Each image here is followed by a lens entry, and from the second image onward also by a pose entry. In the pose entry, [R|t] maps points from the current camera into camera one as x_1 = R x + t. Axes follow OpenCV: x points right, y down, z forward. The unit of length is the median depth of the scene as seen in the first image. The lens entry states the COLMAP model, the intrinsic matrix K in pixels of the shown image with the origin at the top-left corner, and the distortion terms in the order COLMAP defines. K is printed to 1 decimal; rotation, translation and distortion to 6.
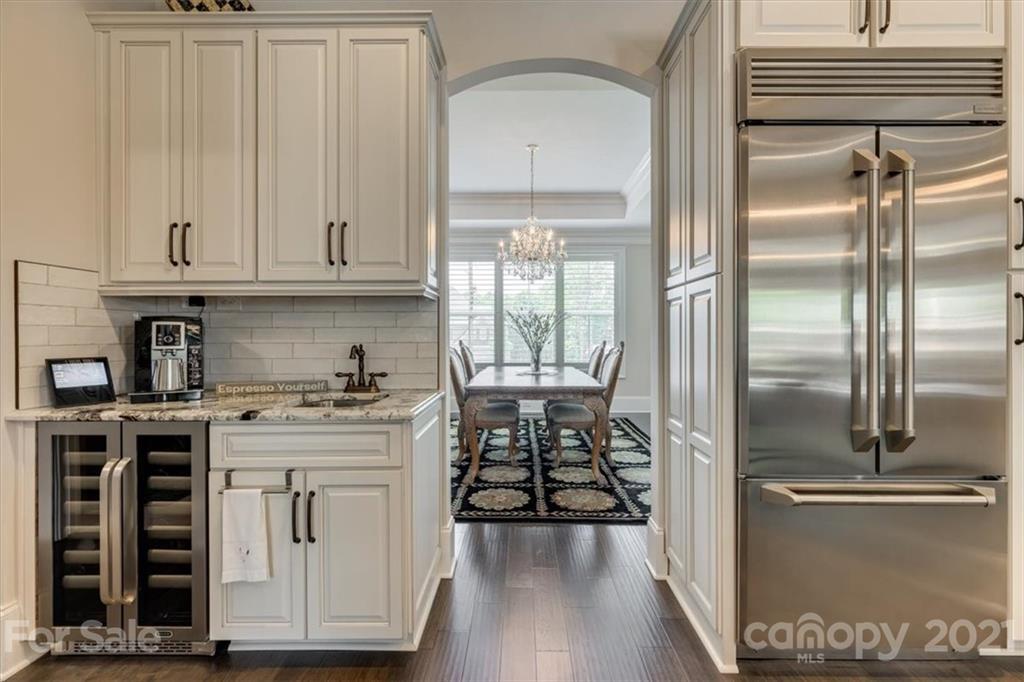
lens RADIAL K [[455.0, 0, 515.9], [0, 455.0, 337.1], [0, 0, 1]] dist [-0.000324, -0.000195]
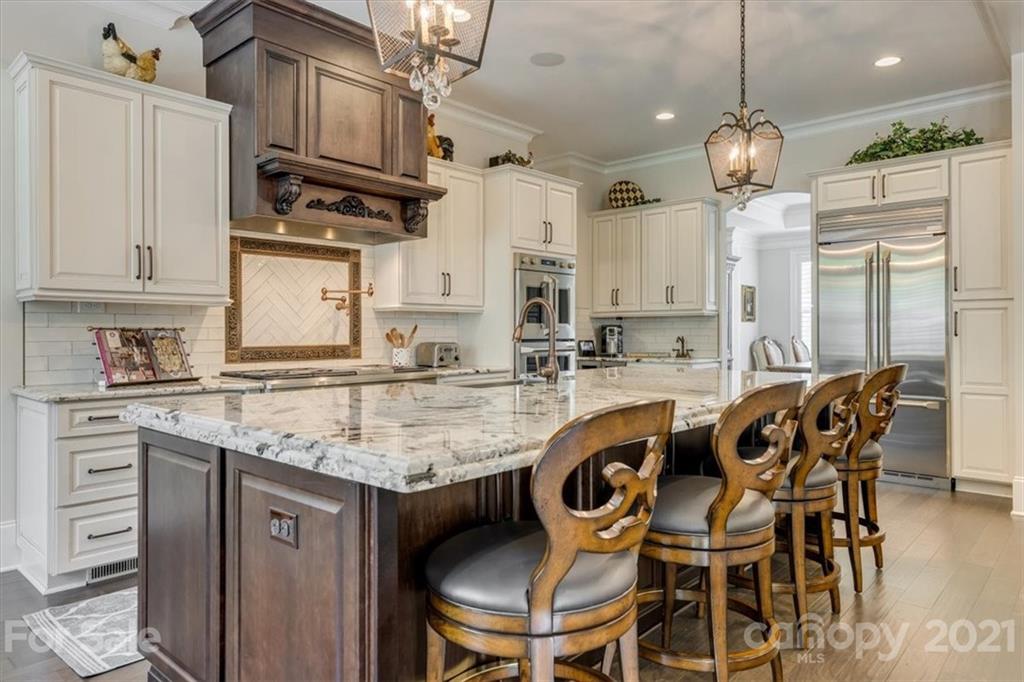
lens RADIAL K [[656.0, 0, 514.4], [0, 656.0, 331.3], [0, 0, 1]] dist [0.001621, 0.000247]
pose [[0.750547, -0.001541, -0.660815, 1.303522], [-0.001235, 0.999992, -0.003734, 0.005285], [0.660816, 0.003619, 0.750539, -2.188687]]
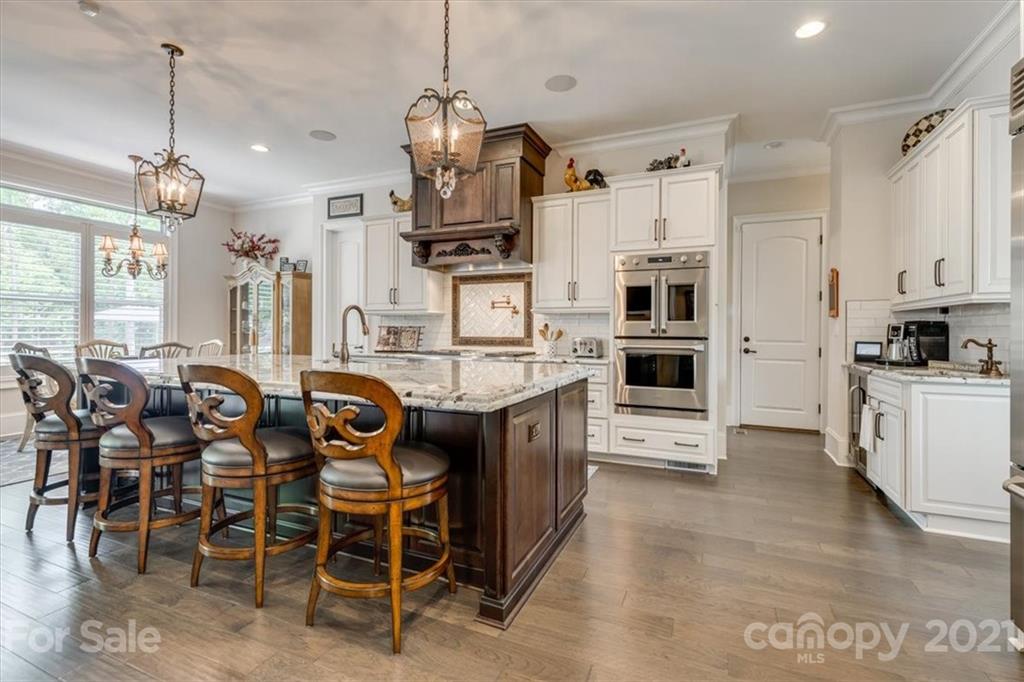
lens RADIAL K [[471.5, 0, 509.8], [0, 471.5, 328.6], [0, 0, 1]] dist [0.000107, 0.000021]
pose [[-0.390850, -0.004606, -0.920443, 1.666826], [-0.009387, 0.999955, -0.001018, 0.001291], [0.920407, 0.008243, -0.390876, 0.283126]]
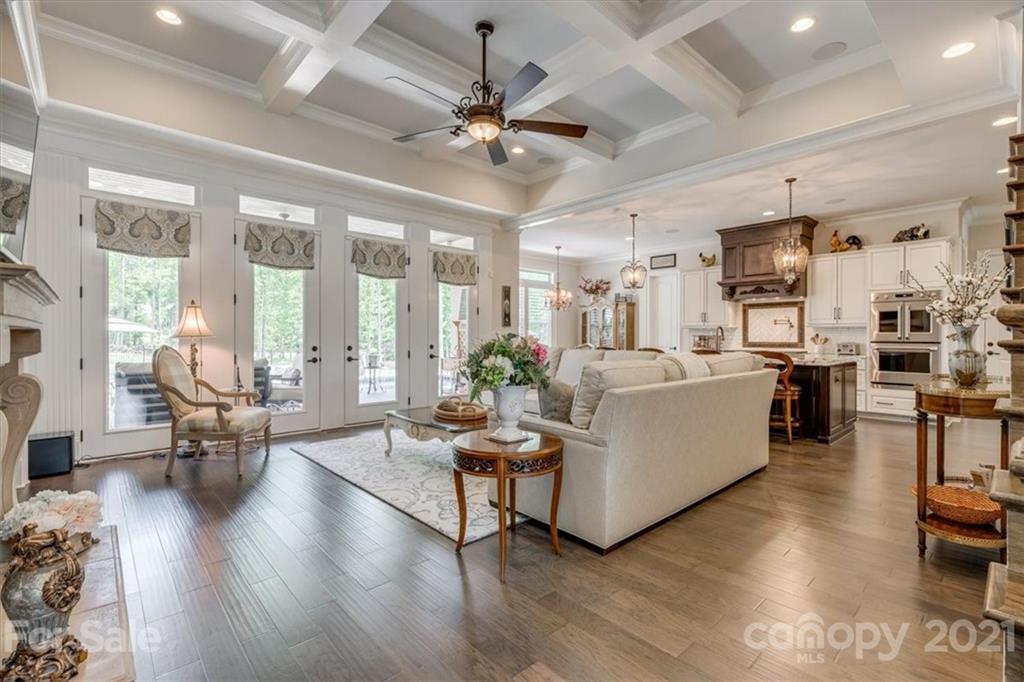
lens RADIAL K [[455.0, 0, 515.9], [0, 455.0, 337.1], [0, 0, 1]] dist [-0.000324, -0.000195]
pose [[-0.727105, -0.000414, -0.686526, 3.838783], [-0.005591, 0.999970, 0.005319, -0.006276], [0.686504, 0.007706, -0.727086, 0.546784]]
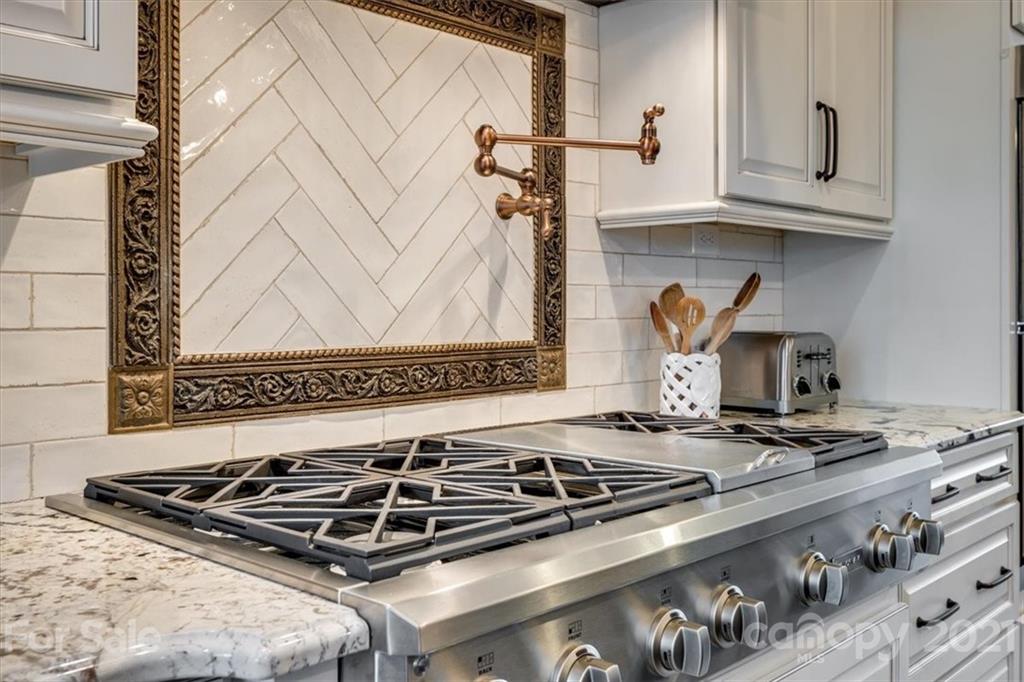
lens RADIAL K [[994.3, 0, 511.2], [0, 994.3, 302.4], [0, 0, 1]] dist [-0.004819, -0.001840]
pose [[0.741613, -0.002687, -0.670823, -0.139771], [-0.002302, 0.999976, -0.006550, 0.011558], [0.670825, 0.006402, 0.741588, -1.535245]]
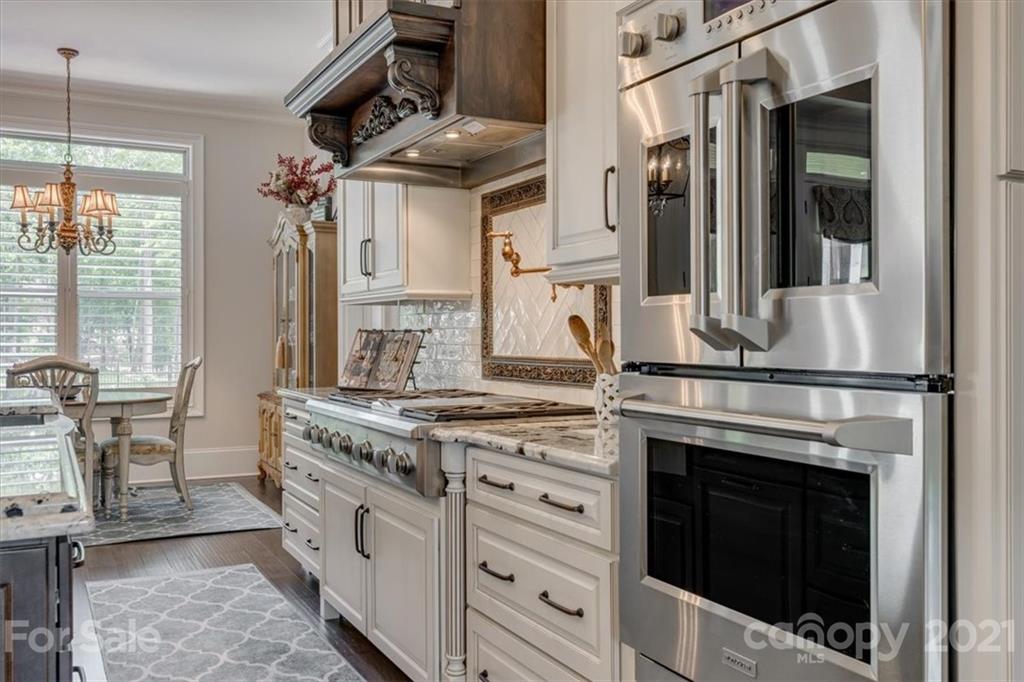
lens RADIAL K [[883.6, 0, 512.0], [0, 883.6, 341.0], [0, 0, 1]] dist [-0.002236, -0.000951]
pose [[-0.874649, -0.001185, -0.484756, 0.068867], [-0.005126, 0.999964, 0.006804, 0.003066], [0.484730, 0.008436, -0.874623, 0.650854]]
